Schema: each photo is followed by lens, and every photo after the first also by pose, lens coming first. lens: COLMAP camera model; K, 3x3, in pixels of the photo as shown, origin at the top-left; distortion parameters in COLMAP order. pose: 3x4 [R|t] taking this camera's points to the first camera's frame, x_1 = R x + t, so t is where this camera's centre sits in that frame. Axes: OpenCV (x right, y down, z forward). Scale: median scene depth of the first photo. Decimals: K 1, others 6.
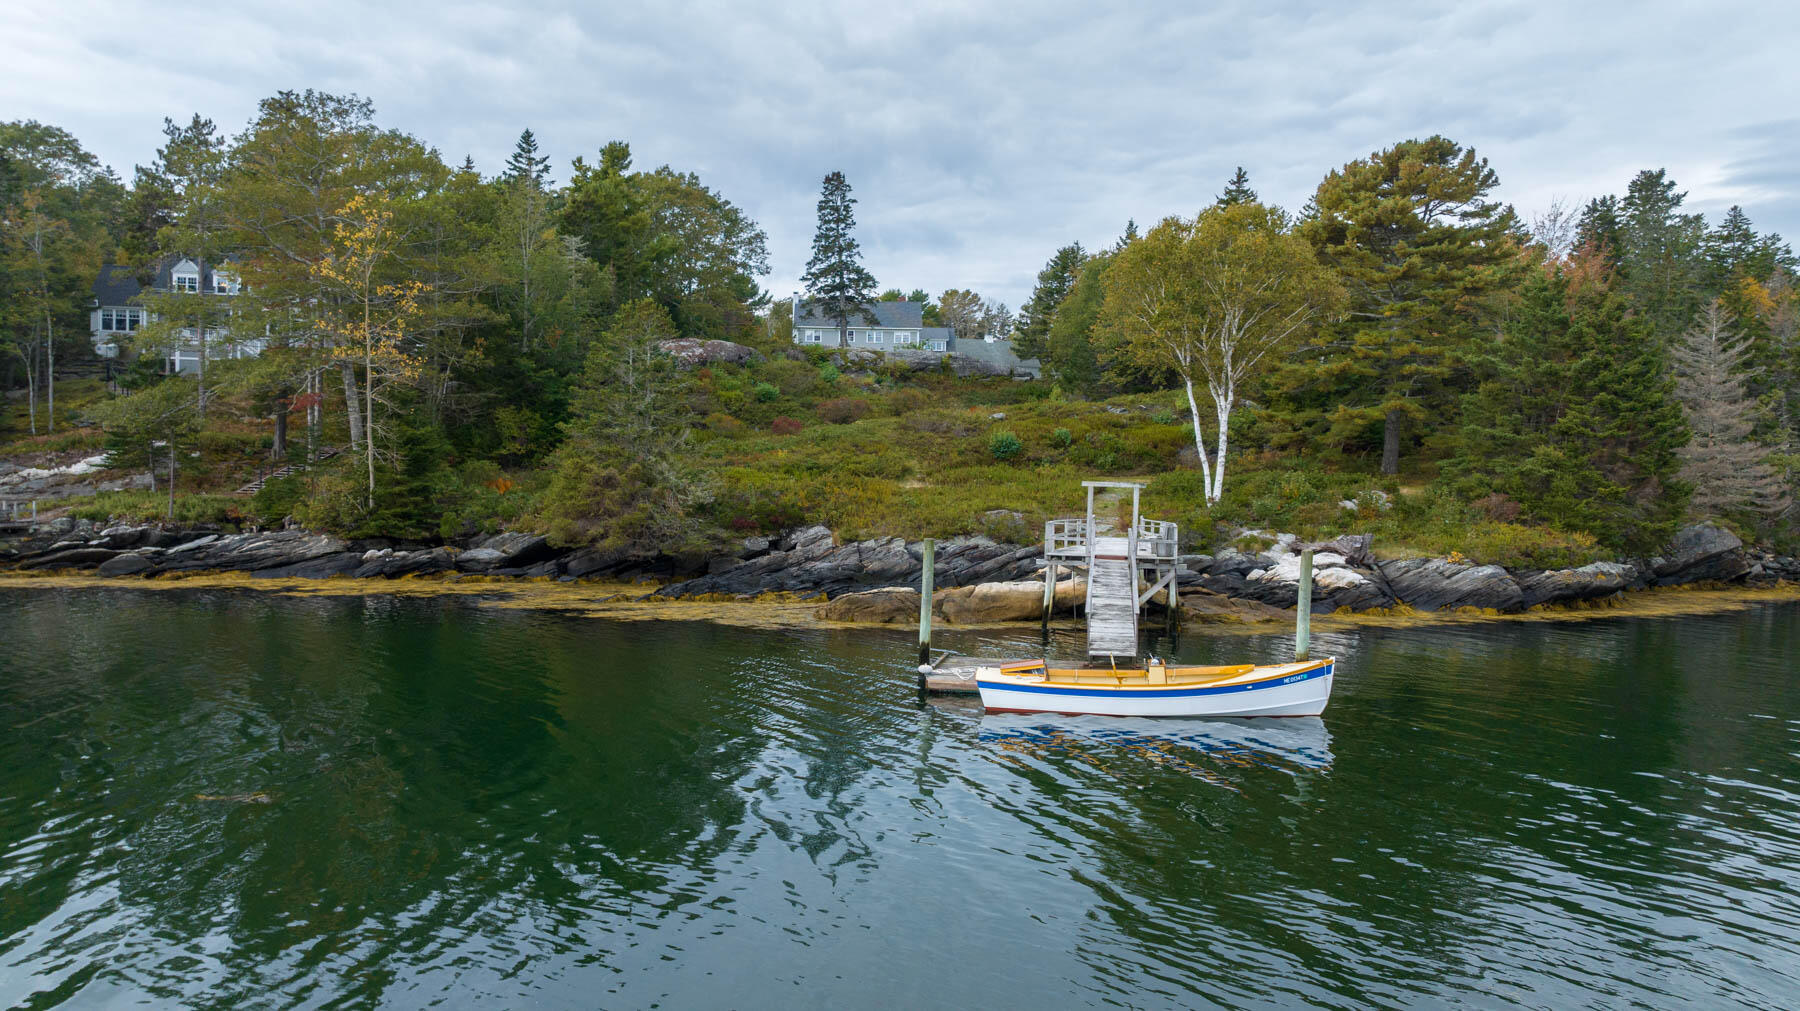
lens RADIAL K [[1273.7, 0, 900.0], [0, 1273.7, 505.5], [0, 0, 1]] dist [-0.004276, 0.005306]
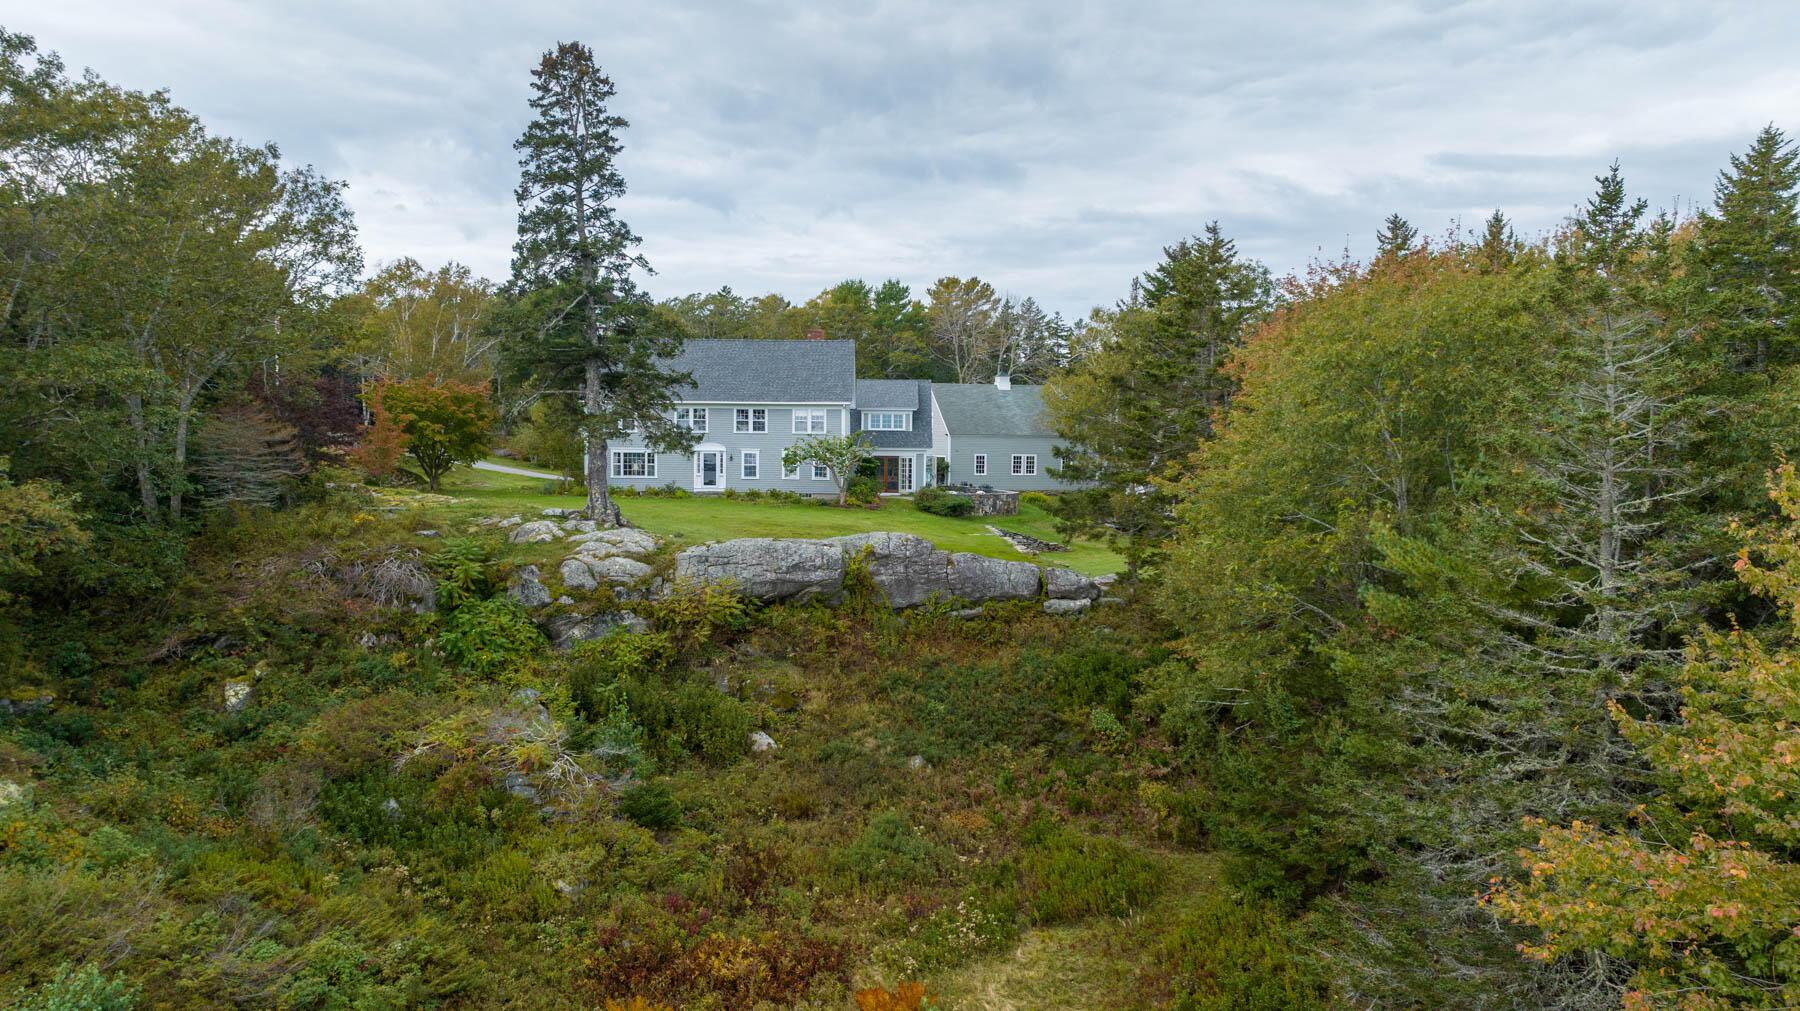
lens RADIAL K [[1292.2, 0, 900.0], [0, 1292.2, 505.5], [0, 0, 1]] dist [-0.012561, 0.002585]
pose [[0.999677, -0.002514, -0.025299, 0.119977], [0.003509, 0.999218, 0.039392, -0.304876], [0.025180, -0.039468, 0.998904, 1.335830]]
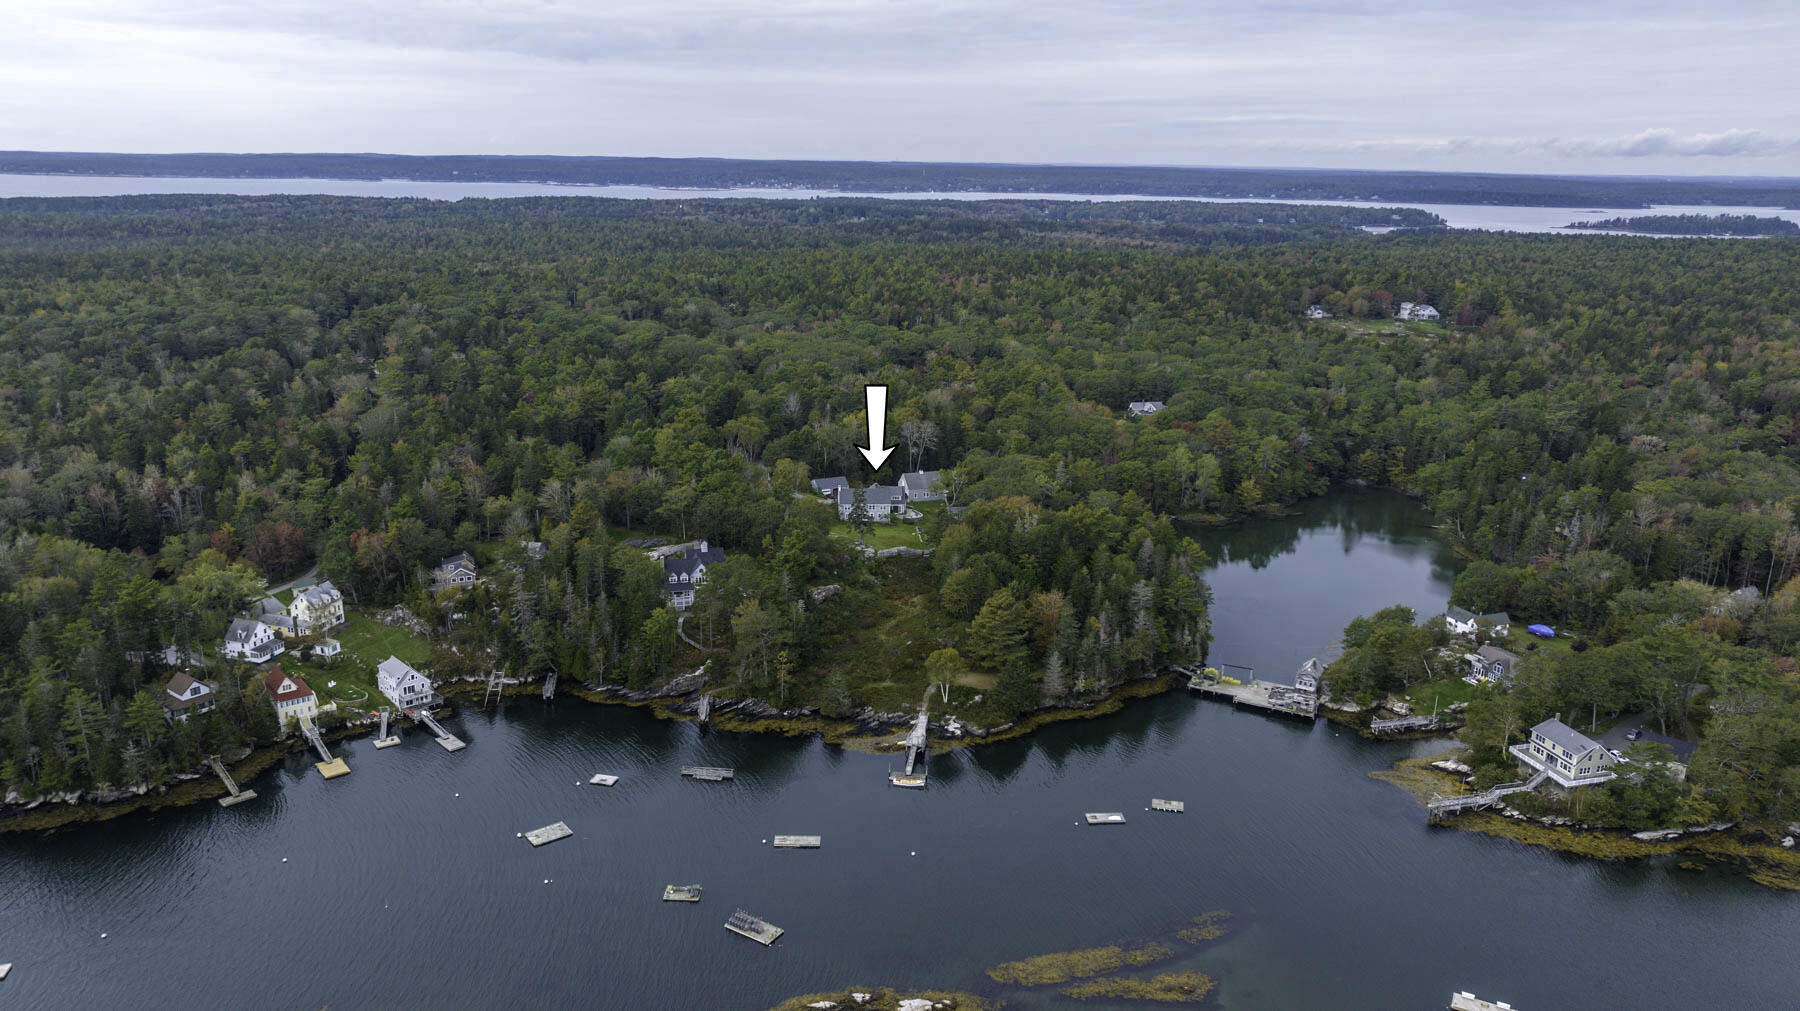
lens RADIAL K [[1273.7, 0, 900.0], [0, 1273.7, 505.5], [0, 0, 1]] dist [-0.004276, 0.005306]
pose [[0.999697, -0.000894, 0.024606, -0.065682], [-0.005121, 0.969940, 0.243291, -1.884907], [-0.024084, -0.243343, 0.969641, -3.573680]]
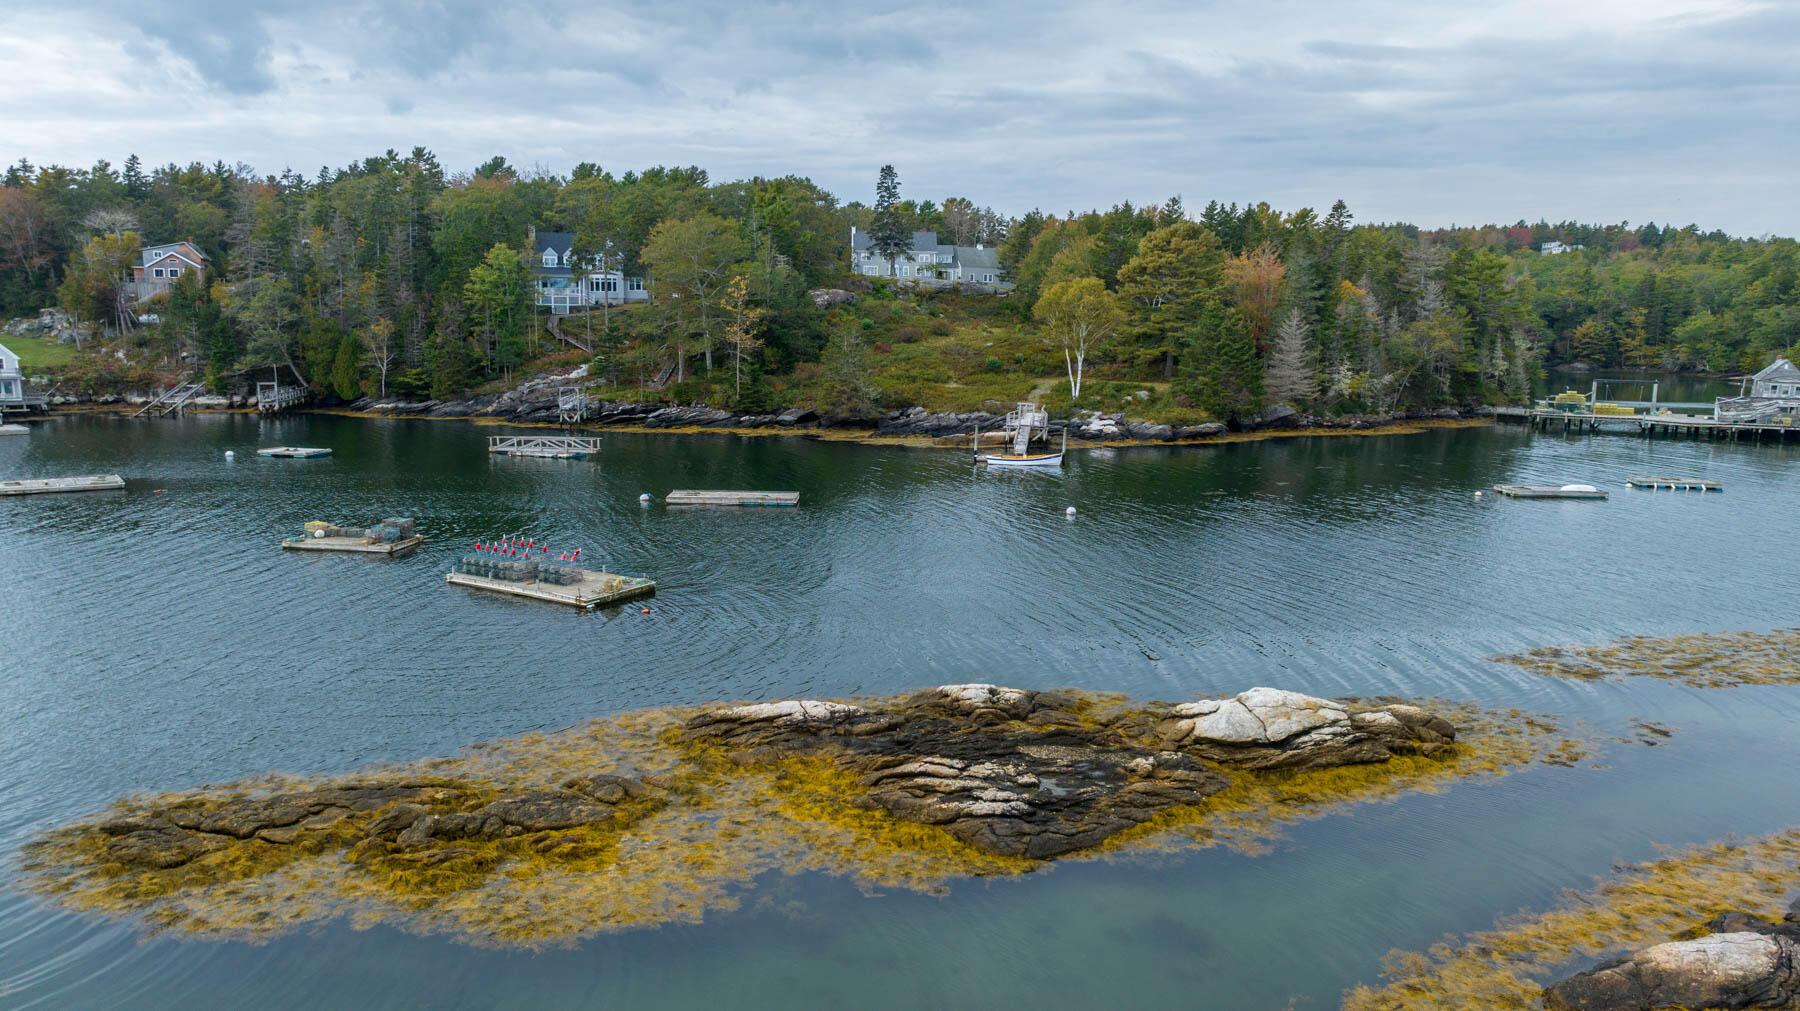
lens RADIAL K [[1292.2, 0, 900.0], [0, 1292.2, 505.5], [0, 0, 1]] dist [-0.012561, 0.002585]
pose [[0.999864, -0.001642, 0.016395, -0.135128], [-0.000660, 0.990233, 0.139421, -0.137322], [-0.016464, -0.139413, 0.990097, -1.458913]]
